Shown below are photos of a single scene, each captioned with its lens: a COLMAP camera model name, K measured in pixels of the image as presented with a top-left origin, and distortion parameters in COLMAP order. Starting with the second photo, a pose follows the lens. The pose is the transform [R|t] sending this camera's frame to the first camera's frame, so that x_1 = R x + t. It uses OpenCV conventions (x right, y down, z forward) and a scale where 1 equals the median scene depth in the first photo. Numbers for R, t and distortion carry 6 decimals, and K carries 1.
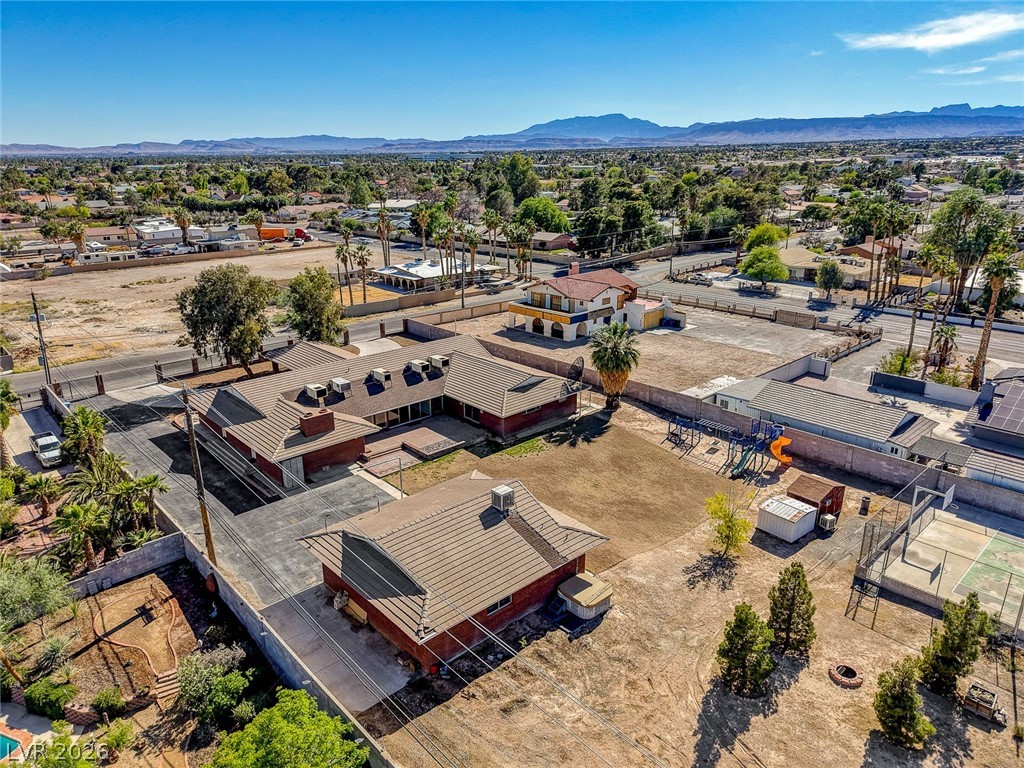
lens RADIAL K [[680.9, 0, 512.0], [0, 680.9, 384.0], [0, 0, 1]] dist [0.045924, -0.074941]
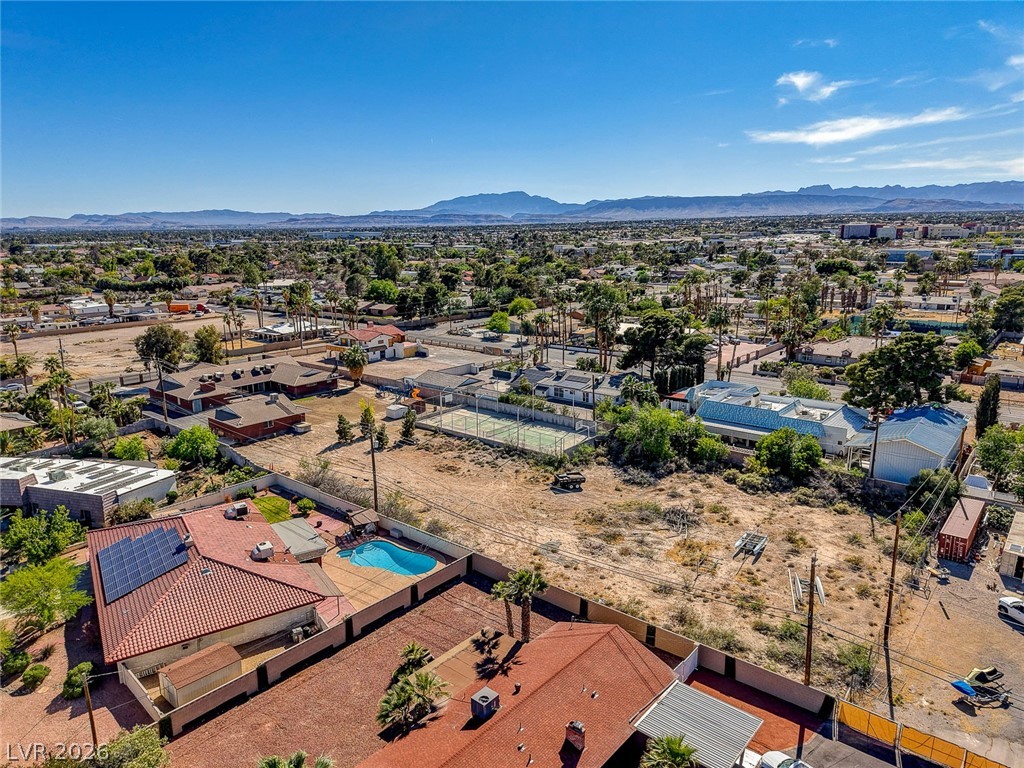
lens RADIAL K [[680.9, 0, 512.0], [0, 680.9, 384.0], [0, 0, 1]] dist [0.045924, -0.074941]
pose [[0.991426, -0.028845, 0.127449, 0.172470], [0.041443, 0.994389, -0.097332, 0.122537], [-0.123926, 0.101780, 0.987058, -0.555322]]
